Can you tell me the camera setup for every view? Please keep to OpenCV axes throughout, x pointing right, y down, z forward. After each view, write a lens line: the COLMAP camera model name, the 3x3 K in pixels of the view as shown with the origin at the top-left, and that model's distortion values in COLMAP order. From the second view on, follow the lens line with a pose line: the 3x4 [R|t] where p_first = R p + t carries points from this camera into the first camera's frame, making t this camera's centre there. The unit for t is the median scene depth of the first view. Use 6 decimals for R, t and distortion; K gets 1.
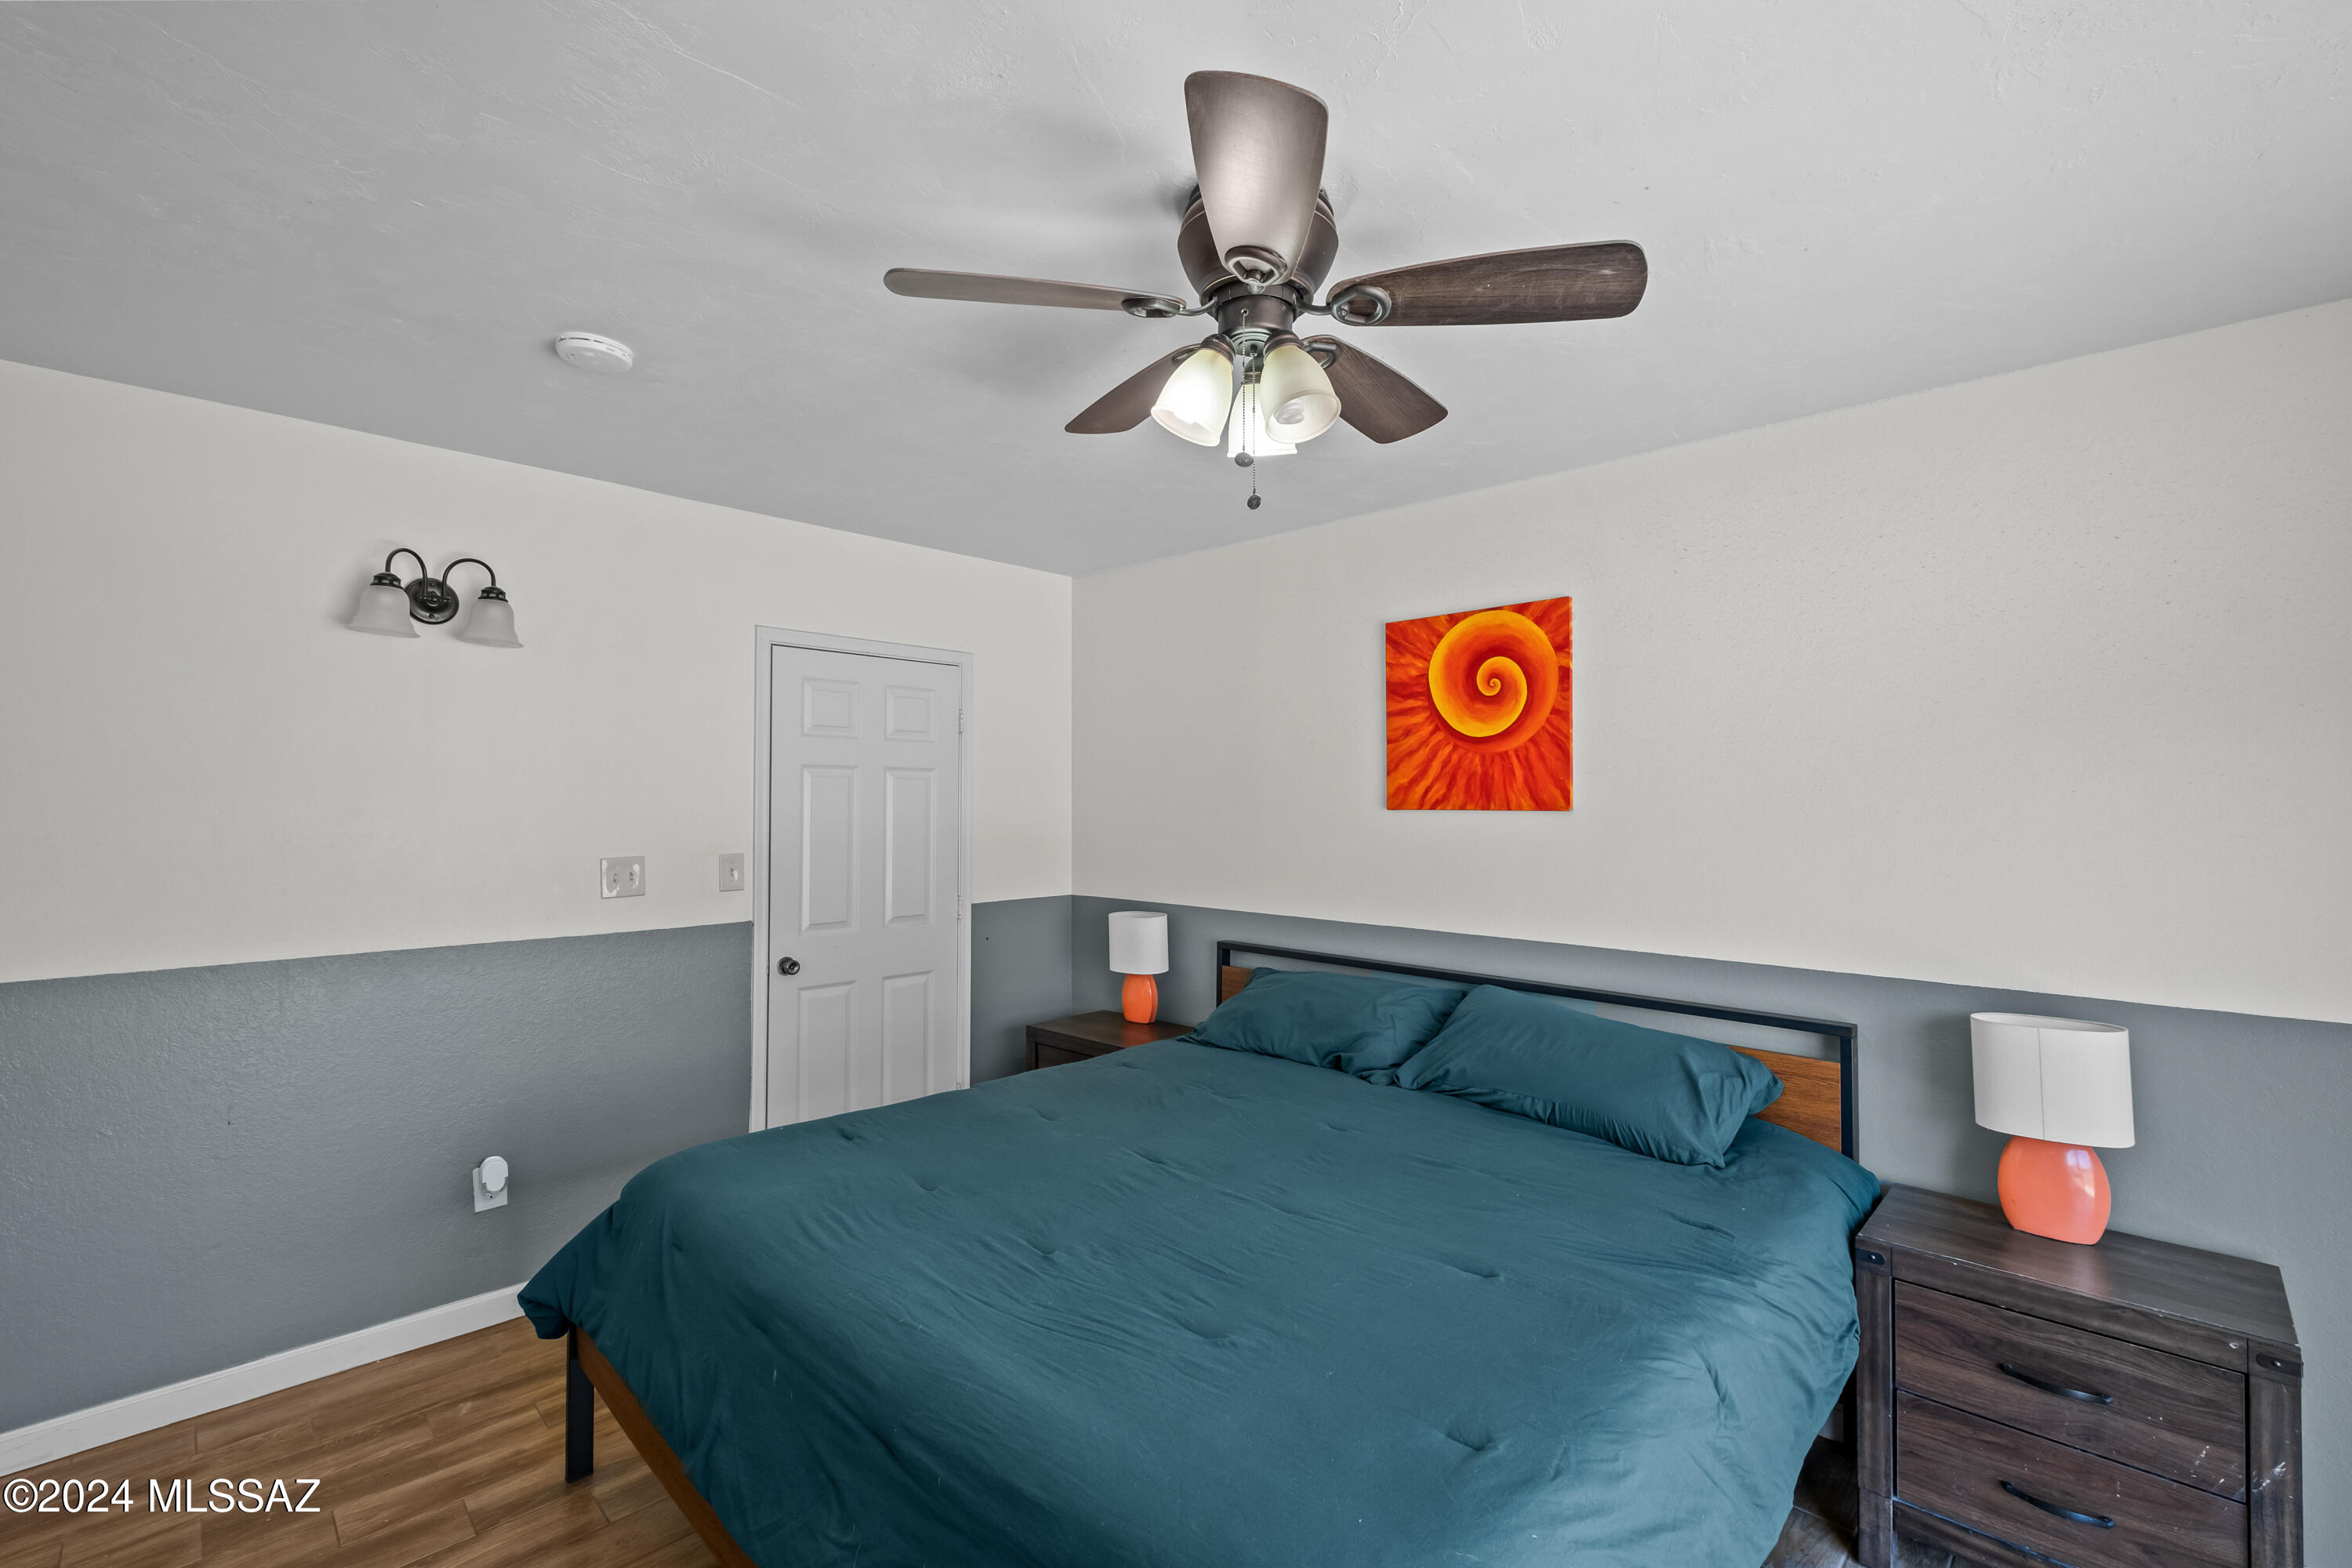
lens RADIAL K [[1020.9, 0, 1179.3], [0, 1020.9, 792.4], [0, 0, 1]] dist [0.009955, -0.011051]
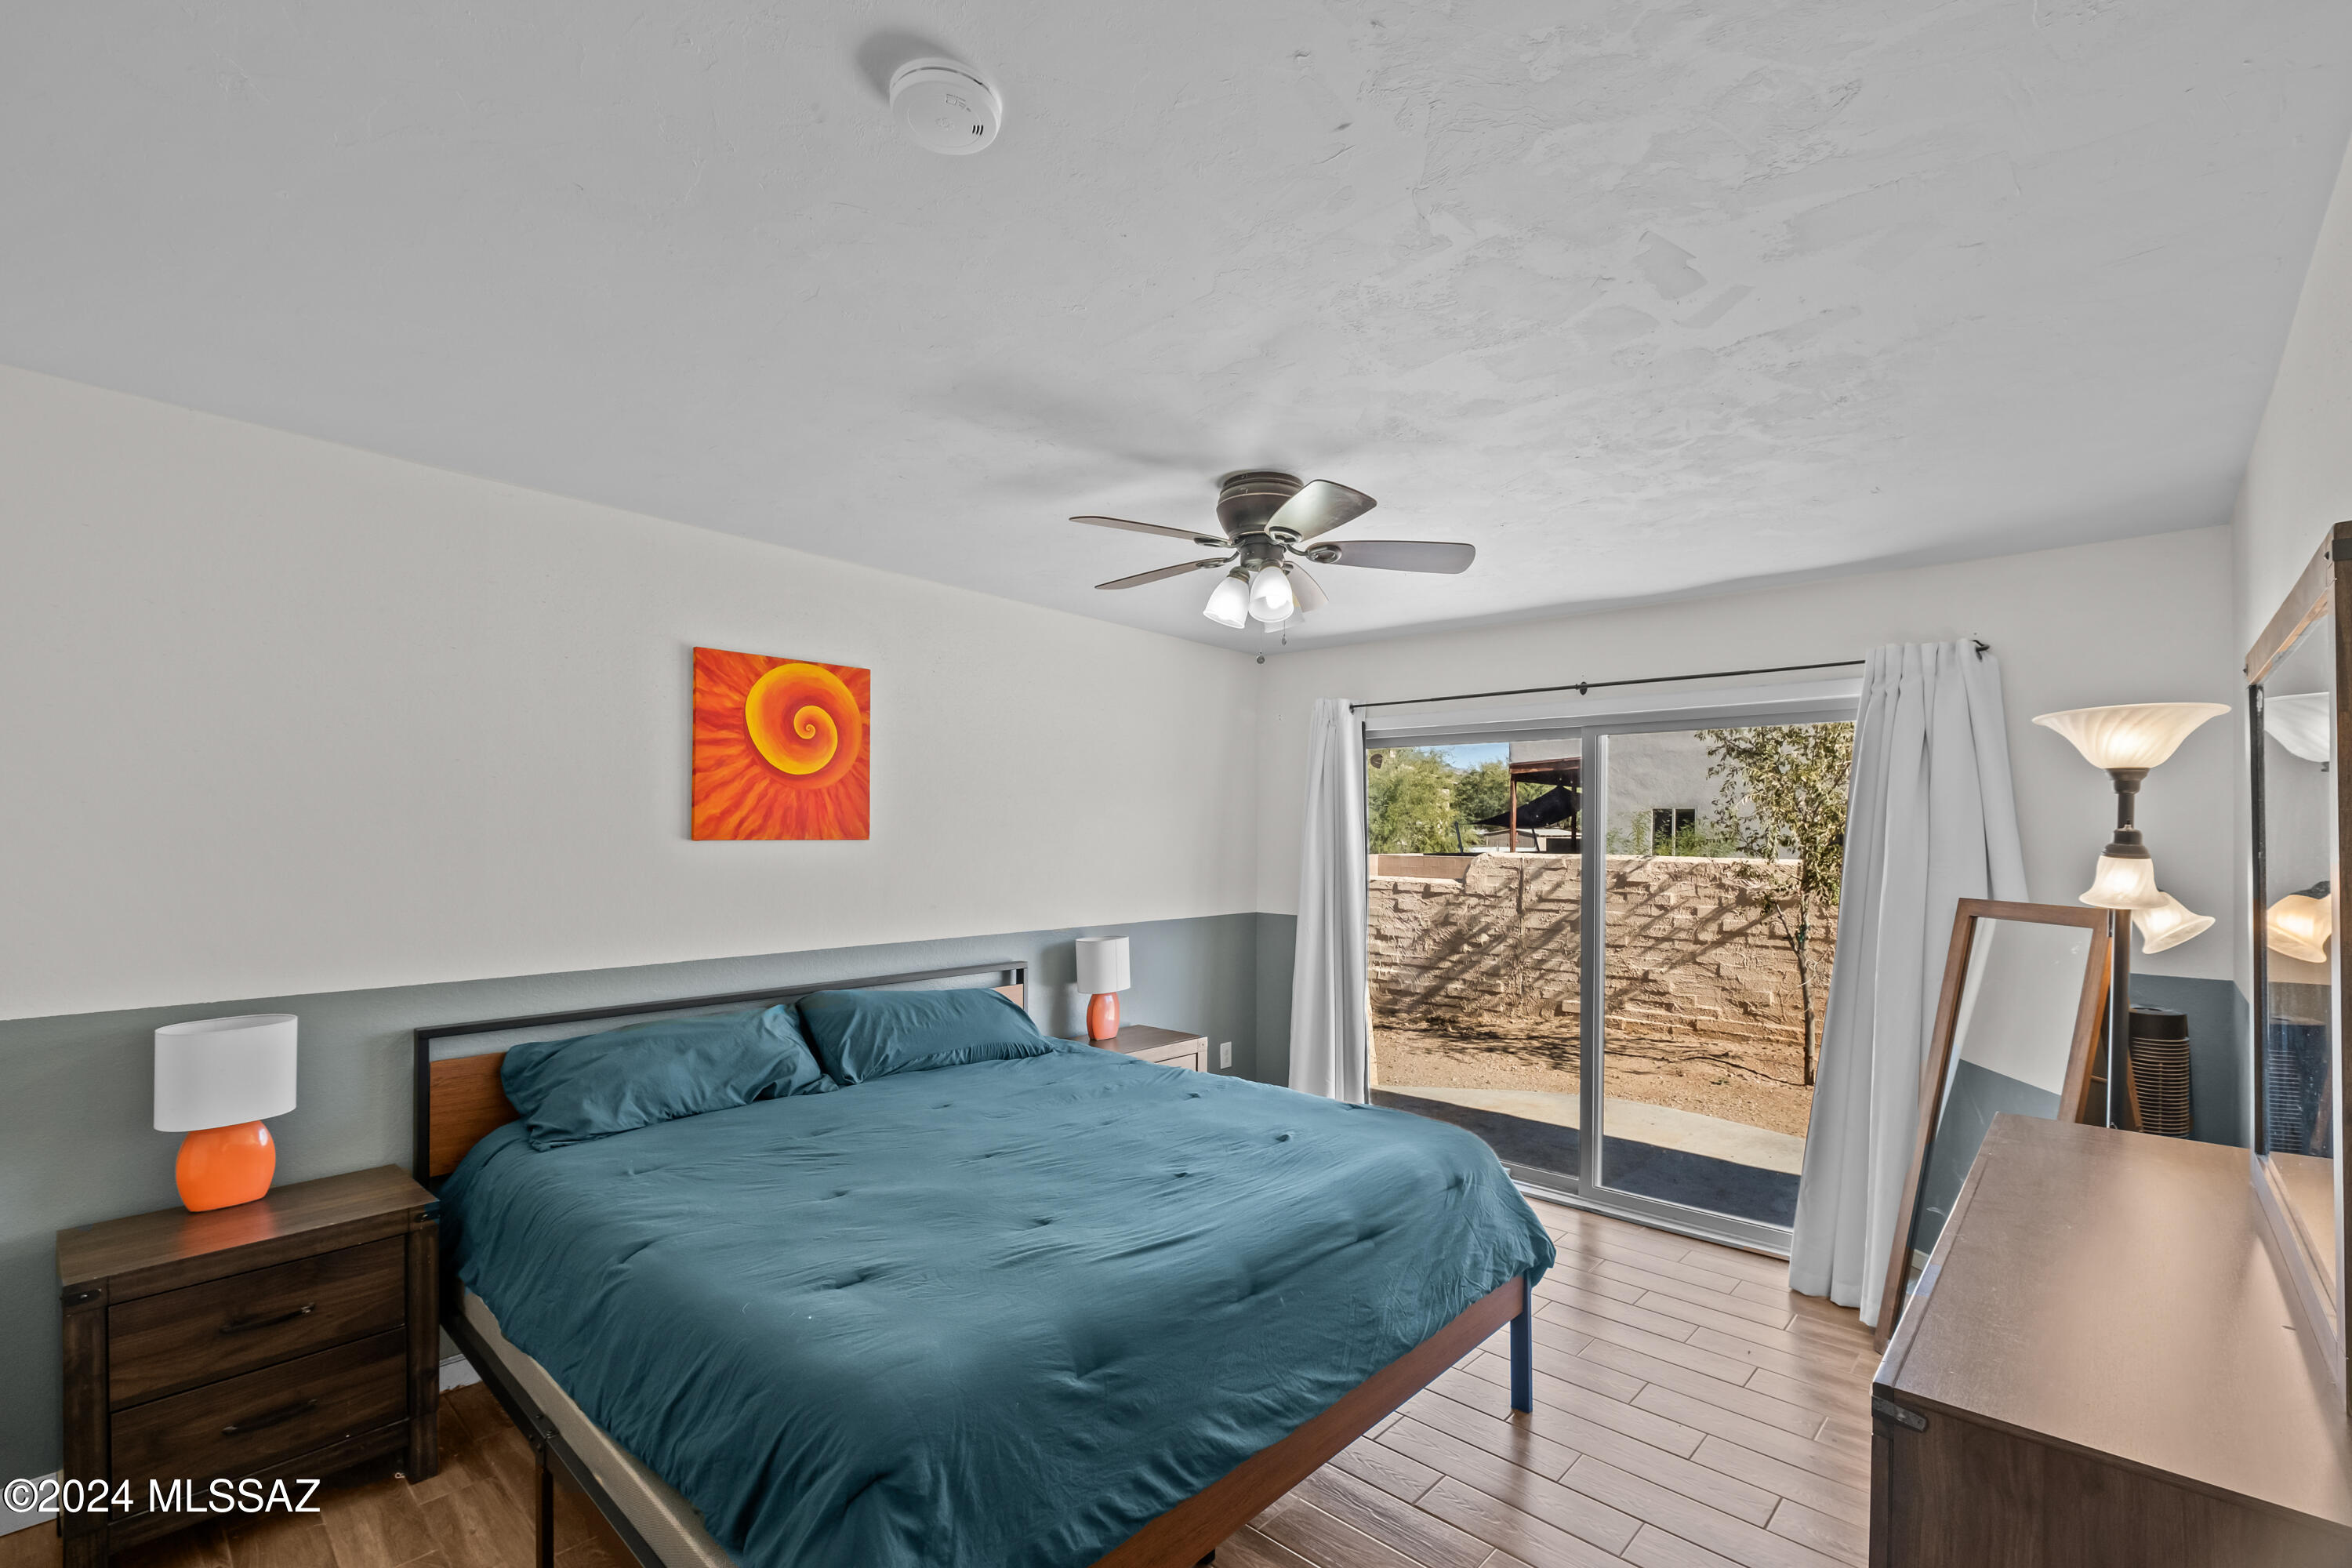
lens RADIAL K [[1020.9, 0, 1179.3], [0, 1020.9, 792.4], [0, 0, 1]] dist [0.009955, -0.011051]
pose [[-0.041323, 0.008708, 0.999108, -0.809278], [-0.041364, 0.999090, -0.010418, -0.038837], [-0.998289, -0.041757, -0.040925, 0.603342]]
